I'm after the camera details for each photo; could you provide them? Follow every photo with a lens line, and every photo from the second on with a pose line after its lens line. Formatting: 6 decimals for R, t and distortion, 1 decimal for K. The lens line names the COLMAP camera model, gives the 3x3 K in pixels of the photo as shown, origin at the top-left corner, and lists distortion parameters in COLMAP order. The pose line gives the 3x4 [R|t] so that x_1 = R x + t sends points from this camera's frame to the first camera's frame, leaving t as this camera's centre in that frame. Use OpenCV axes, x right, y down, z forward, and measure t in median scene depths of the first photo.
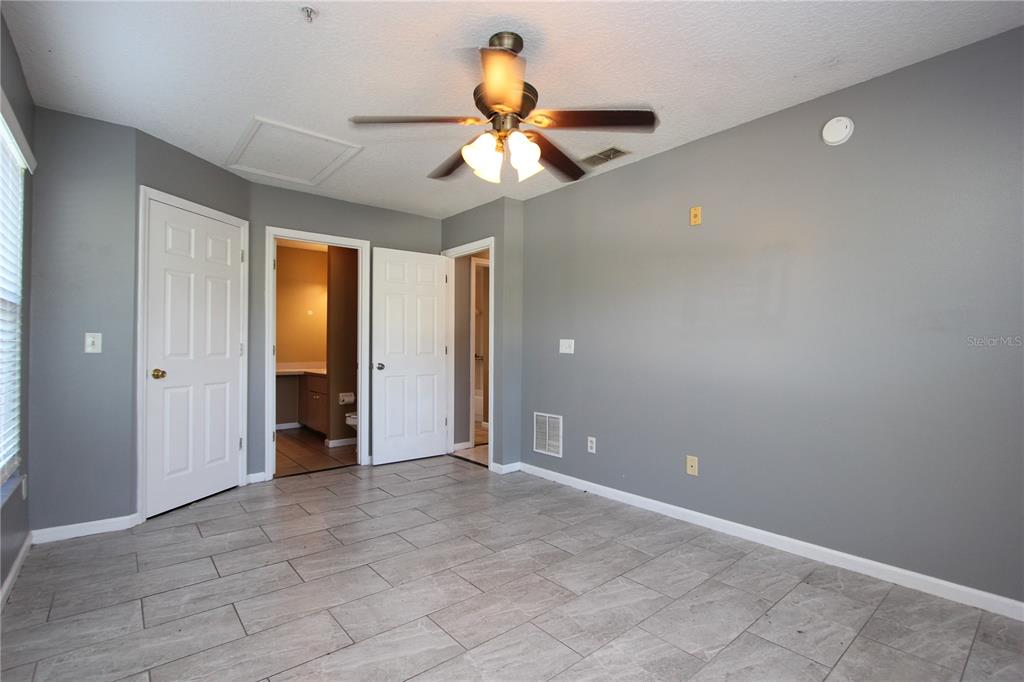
lens RADIAL K [[473.0, 0, 518.2], [0, 473.0, 343.7], [0, 0, 1]] dist [-0.019257, 0.000250]
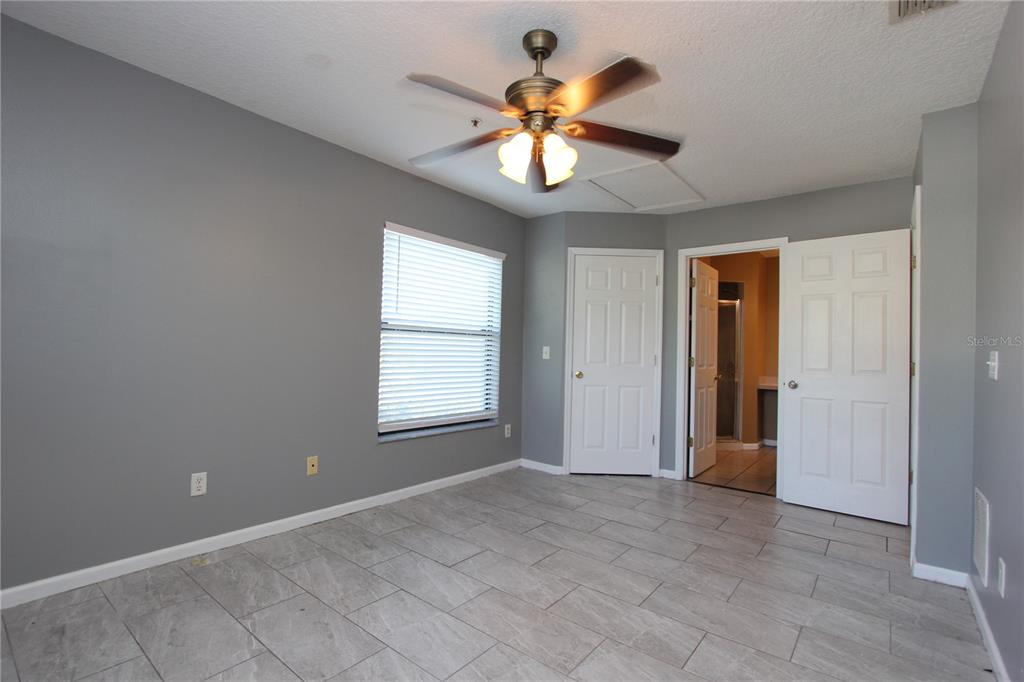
lens RADIAL K [[473.0, 0, 518.2], [0, 473.0, 343.7], [0, 0, 1]] dist [-0.019257, 0.000250]
pose [[0.194067, -0.016893, -0.980843, 0.631862], [-0.016773, 0.999648, -0.020536, 0.002068], [0.980845, 0.020437, 0.193716, 0.542035]]
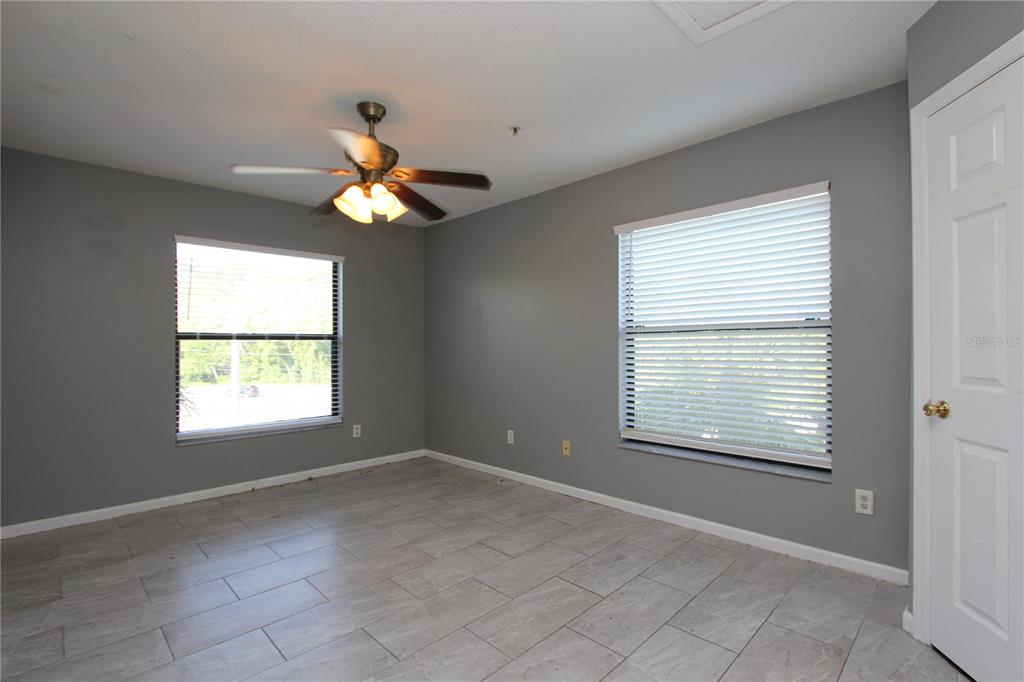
lens RADIAL K [[469.9, 0, 521.3], [0, 469.9, 350.6], [0, 0, 1]] dist [-0.019723, 0.001010]
pose [[-0.995889, 0.001369, -0.090568, -0.208895], [0.001734, 0.999991, -0.003950, -0.007063], [0.090562, -0.004091, -0.995882, 1.549338]]
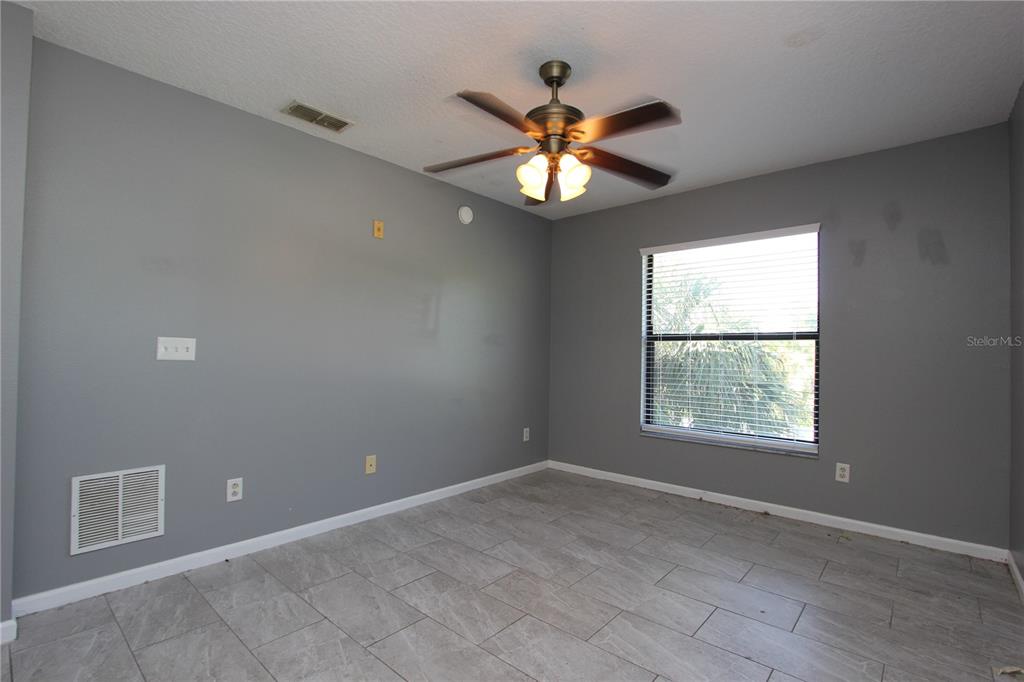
lens RADIAL K [[473.0, 0, 518.2], [0, 473.0, 343.7], [0, 0, 1]] dist [-0.019257, 0.000250]
pose [[-0.146130, 0.010099, 0.989214, -0.738537], [-0.025086, 0.999589, -0.013911, -0.005172], [-0.988947, -0.026848, -0.145817, 0.849228]]
